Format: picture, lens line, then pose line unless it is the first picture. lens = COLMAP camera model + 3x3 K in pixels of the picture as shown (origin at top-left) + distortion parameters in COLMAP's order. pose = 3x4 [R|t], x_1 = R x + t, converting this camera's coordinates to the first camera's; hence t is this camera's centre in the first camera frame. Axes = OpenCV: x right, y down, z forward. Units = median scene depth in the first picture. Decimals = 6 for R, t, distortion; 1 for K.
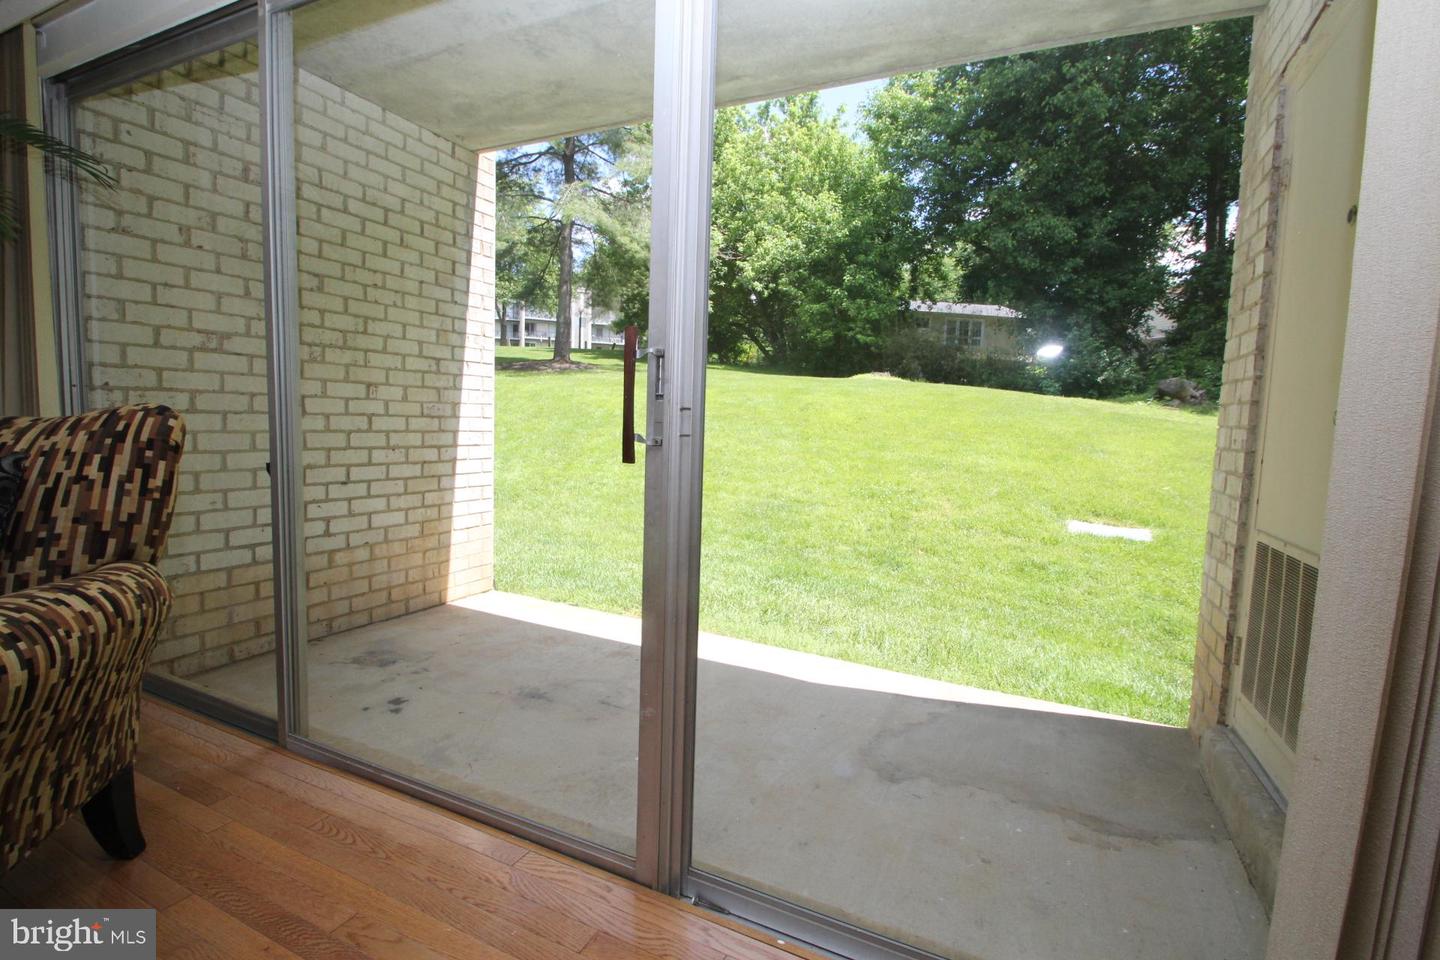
lens RADIAL K [[674.6, 0, 720.0], [0, 674.6, 480.0], [0, 0, 1]] dist [-0.014838, -0.000621]
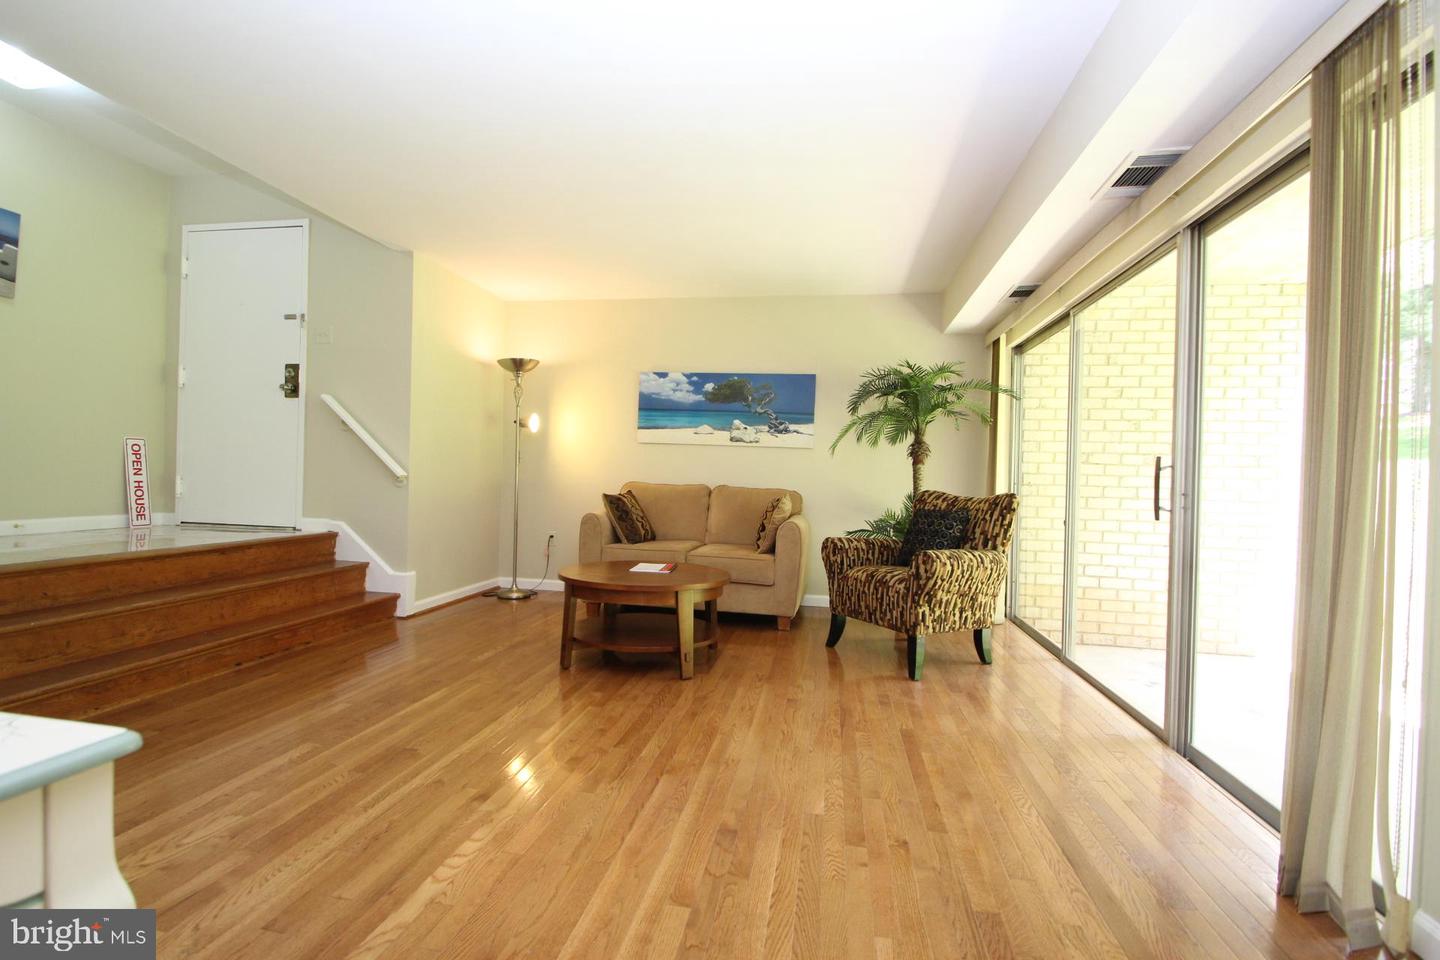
lens RADIAL K [[674.6, 0, 720.0], [0, 674.6, 480.0], [0, 0, 1]] dist [-0.014838, -0.000621]
pose [[0.273868, -0.022133, -0.961513, 0.084640], [-0.103945, 0.993198, -0.052469, 0.005703], [0.956134, 0.114314, 0.269705, -0.049115]]
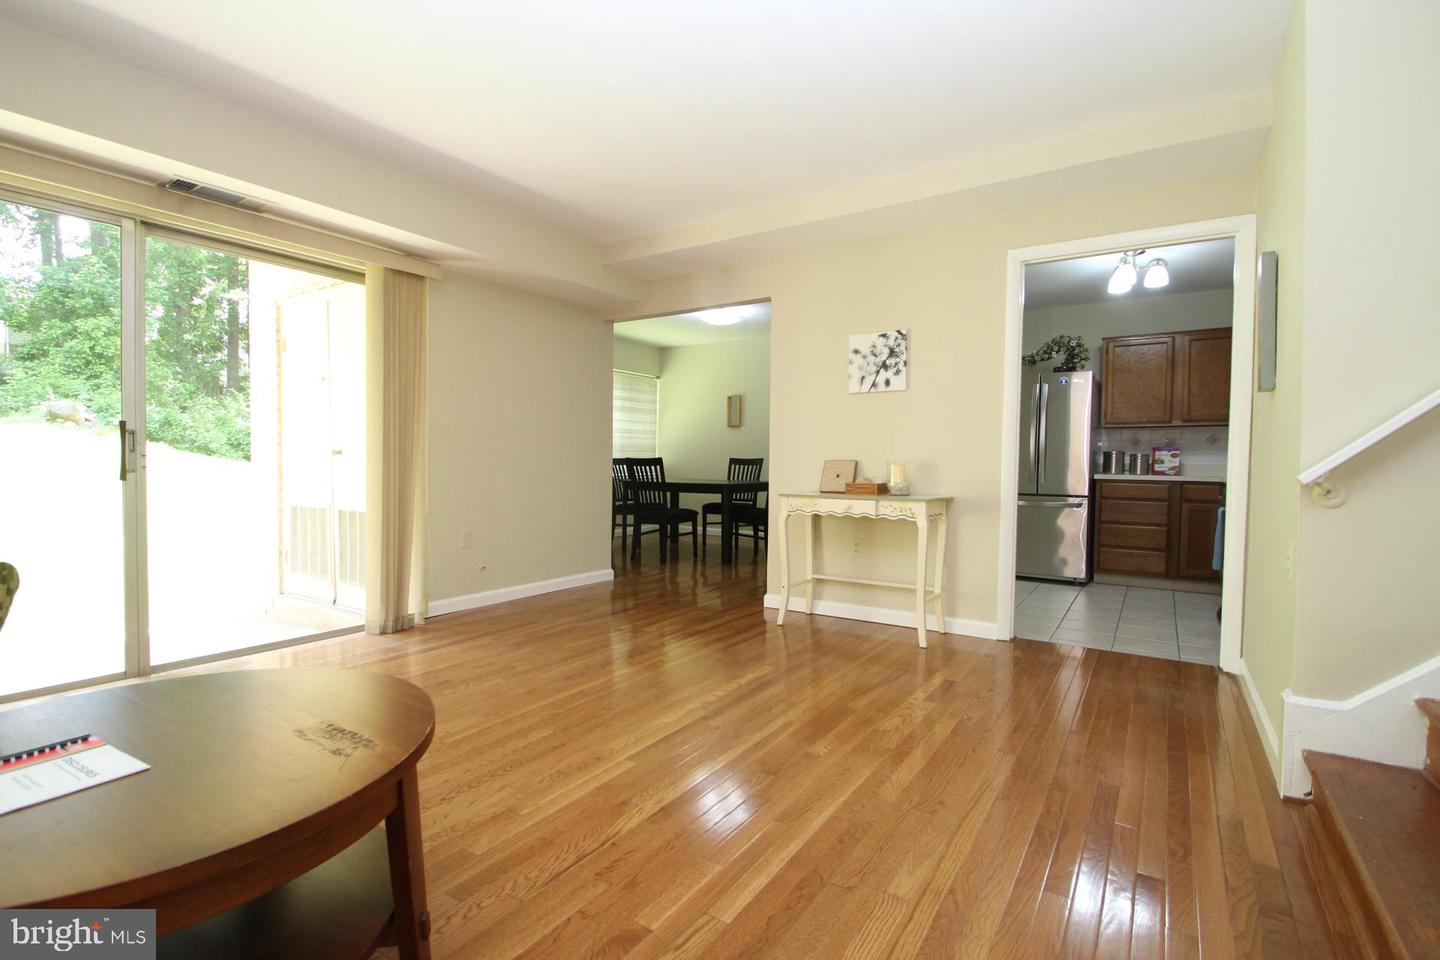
lens RADIAL K [[671.2, 0, 717.7], [0, 671.2, 483.3], [0, 0, 1]] dist [-0.000734, -0.000098]
pose [[0.146134, -0.067053, 0.986990, -0.114404], [0.086235, 0.994766, 0.054813, 0.001623], [-0.985499, 0.077103, 0.151151, -0.071897]]
